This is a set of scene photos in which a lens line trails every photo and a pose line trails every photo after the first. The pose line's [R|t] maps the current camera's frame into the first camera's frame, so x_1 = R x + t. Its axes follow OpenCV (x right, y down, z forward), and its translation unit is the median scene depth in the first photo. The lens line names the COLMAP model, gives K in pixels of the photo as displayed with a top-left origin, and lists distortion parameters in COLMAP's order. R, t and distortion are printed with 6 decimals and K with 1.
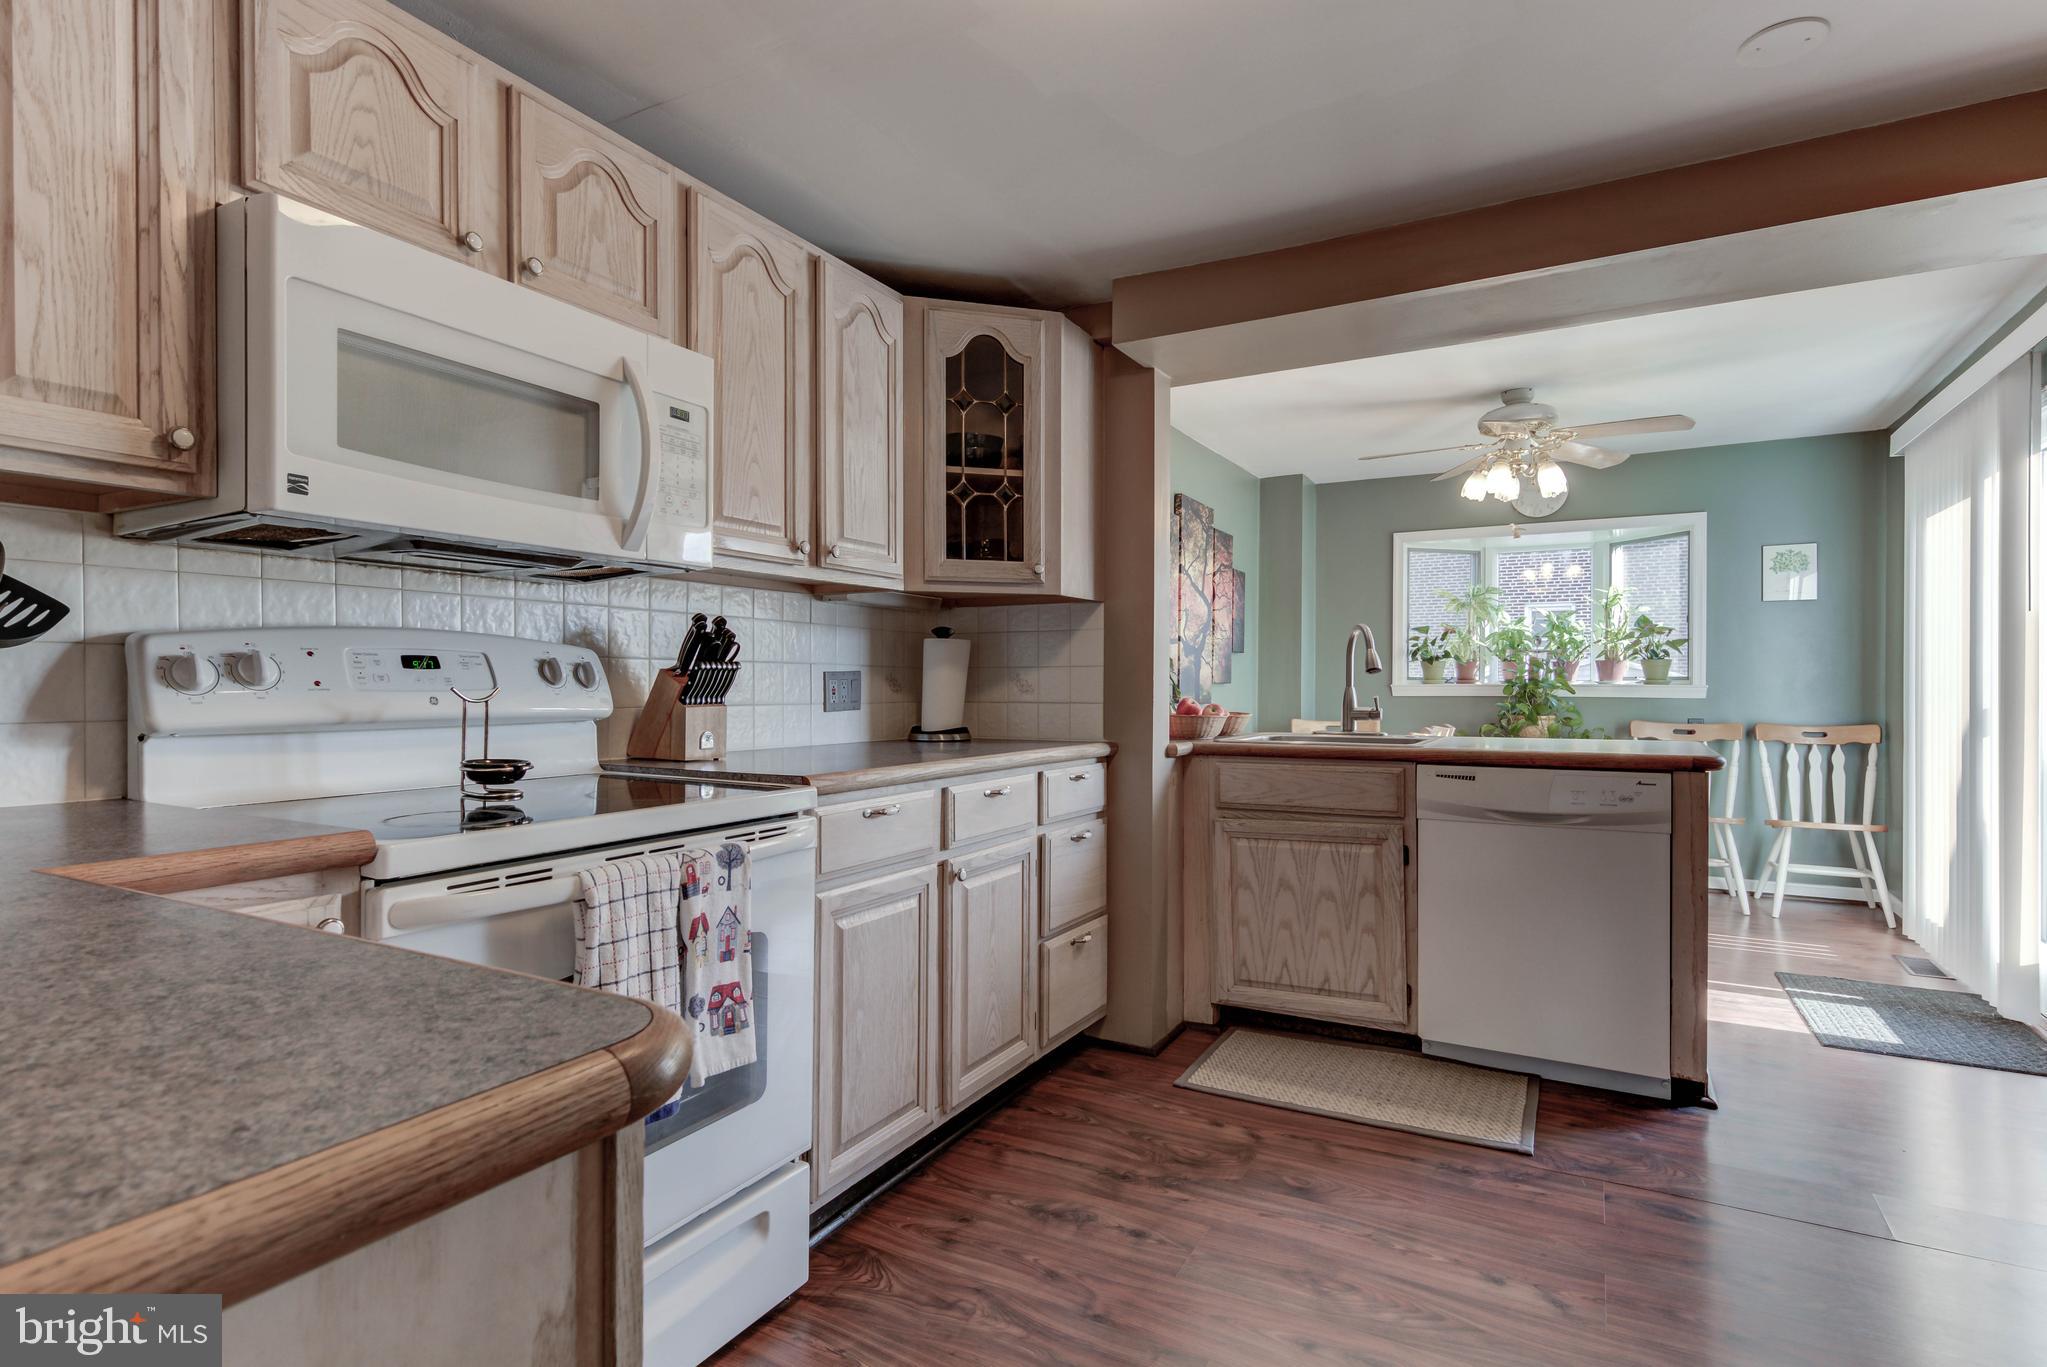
lens RADIAL K [[1032.5, 0, 1015.4], [0, 1032.5, 696.2], [0, 0, 1]] dist [0.030966, -0.011333]
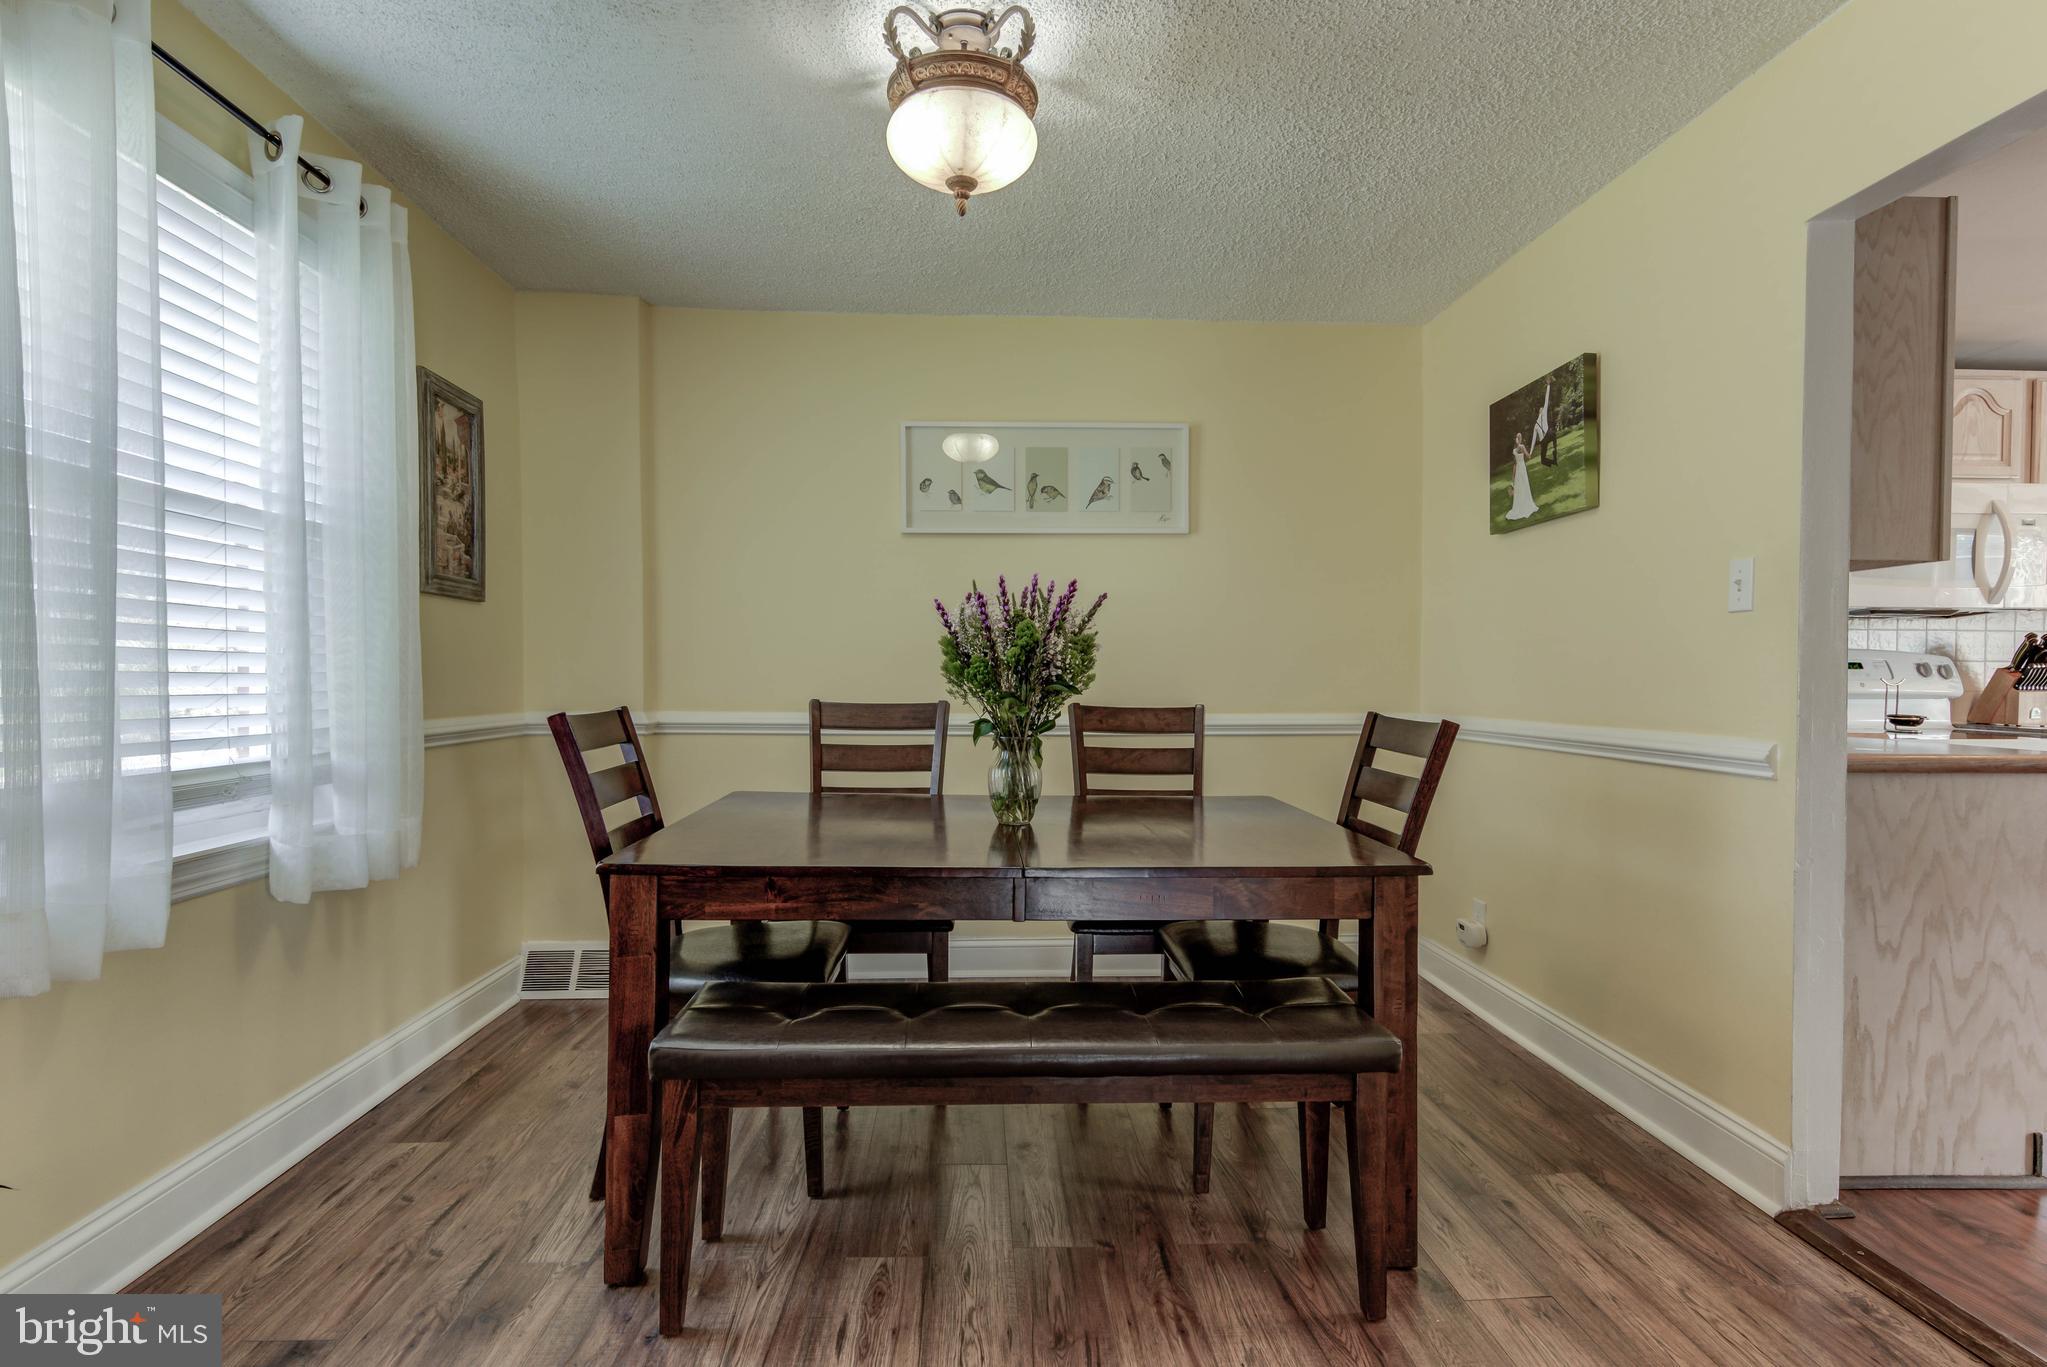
lens RADIAL K [[1032.5, 0, 1014.2], [0, 1032.5, 688.0], [0, 0, 1]] dist [0.030966, -0.011333]
pose [[0.536590, 0.010642, -0.843776, 0.158626], [-0.015269, 0.999879, 0.002900, 0.017187], [0.843705, 0.011327, 0.536688, -0.856896]]
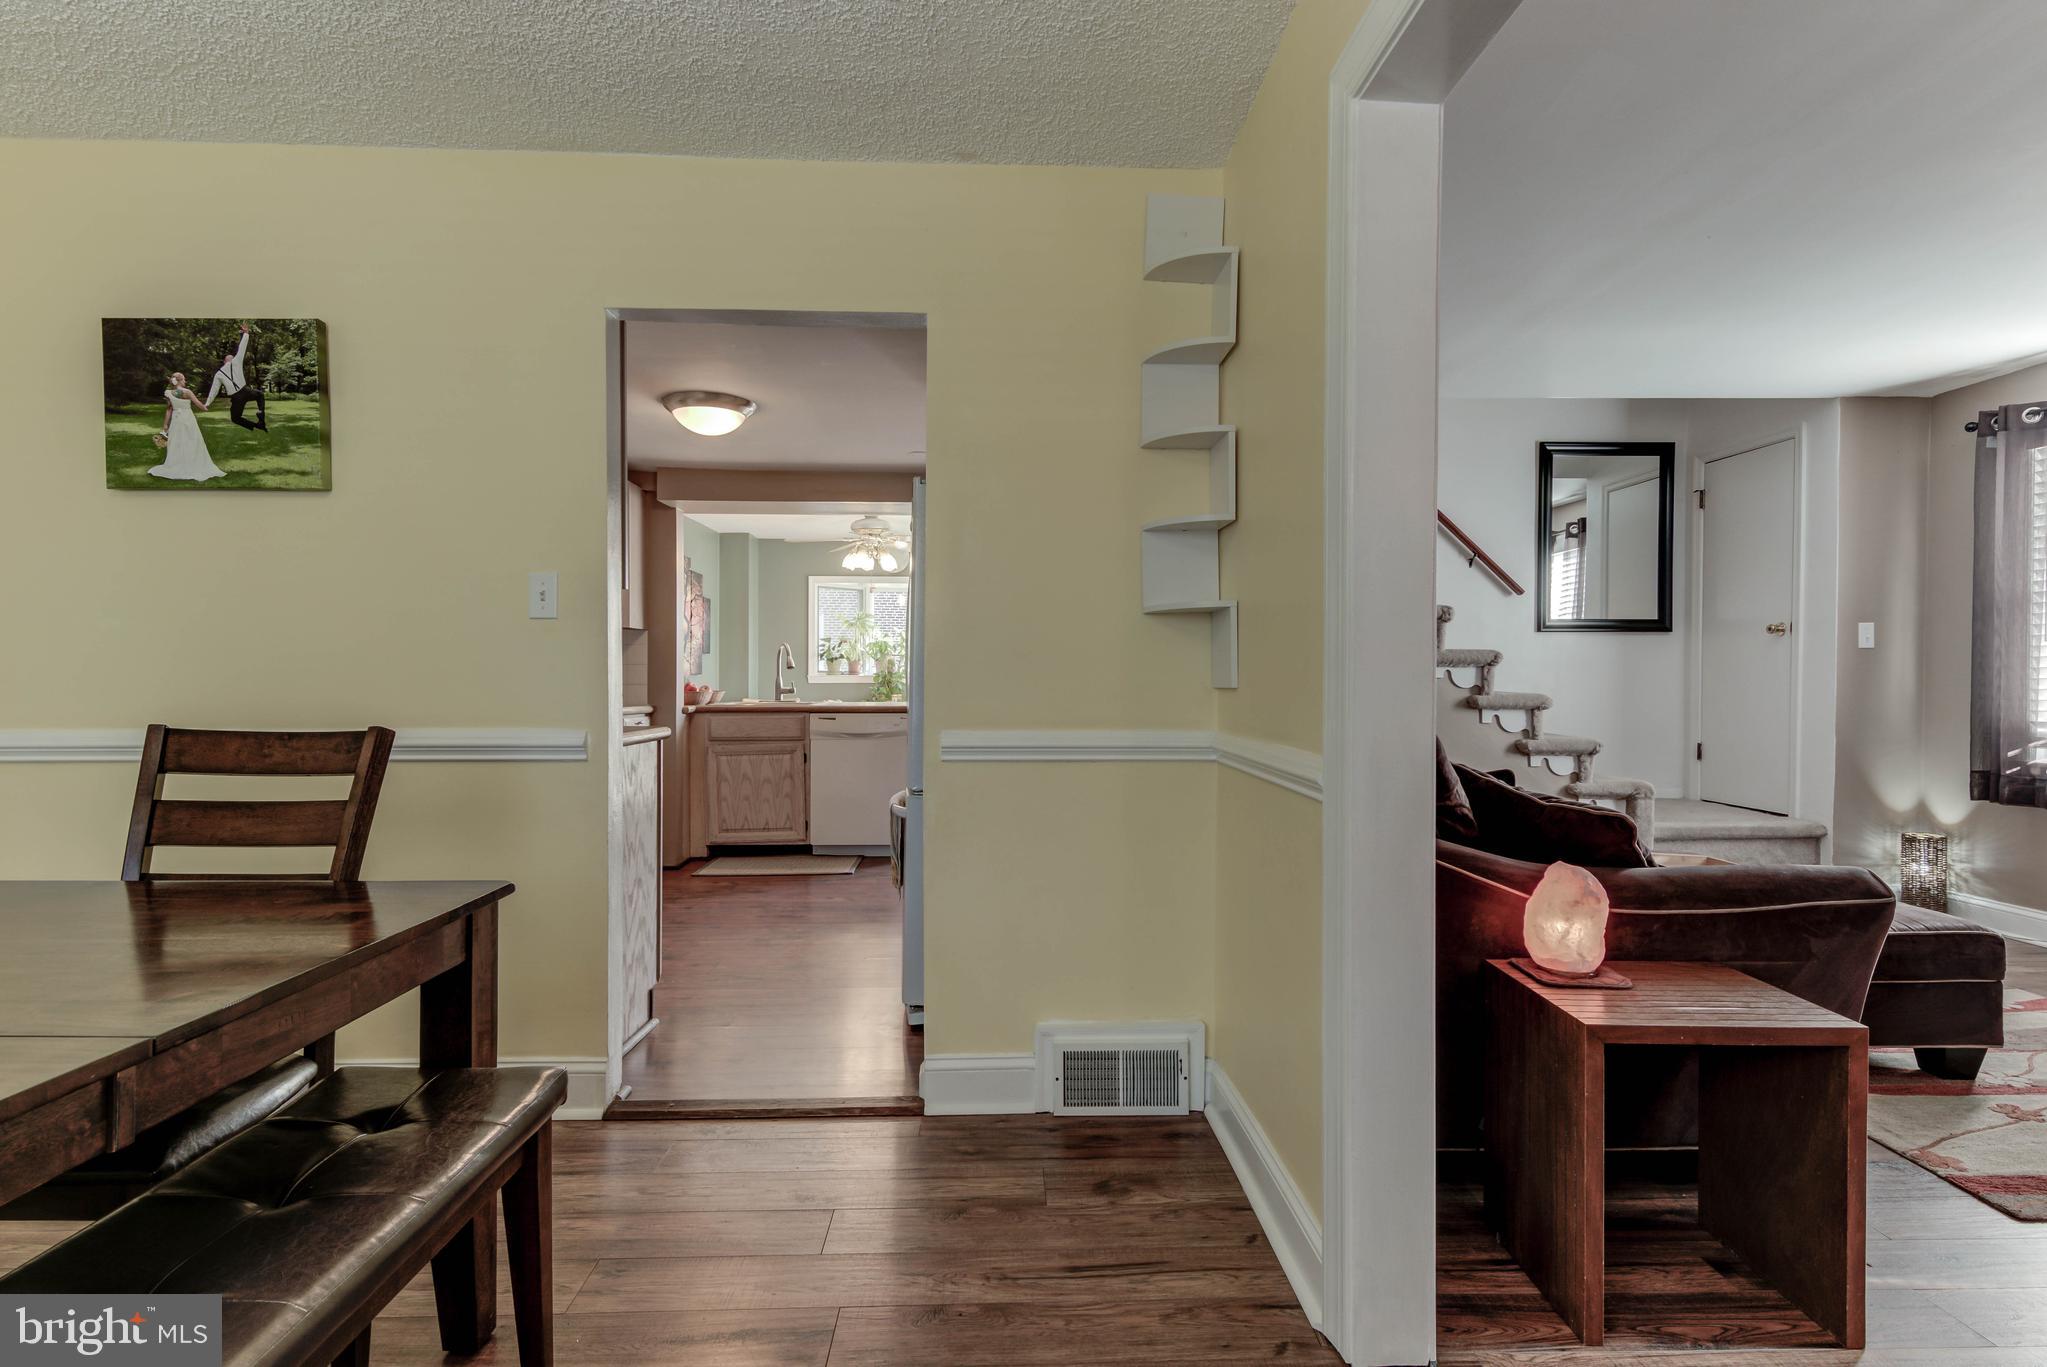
lens RADIAL K [[1032.5, 0, 1021.6], [0, 1032.5, 689.8], [0, 0, 1]] dist [0.030966, -0.011333]
pose [[0.860612, -0.006510, 0.509219, -0.286750], [0.006042, 0.999978, 0.002572, 0.015855], [-0.509225, 0.000863, 0.860633, -0.950563]]
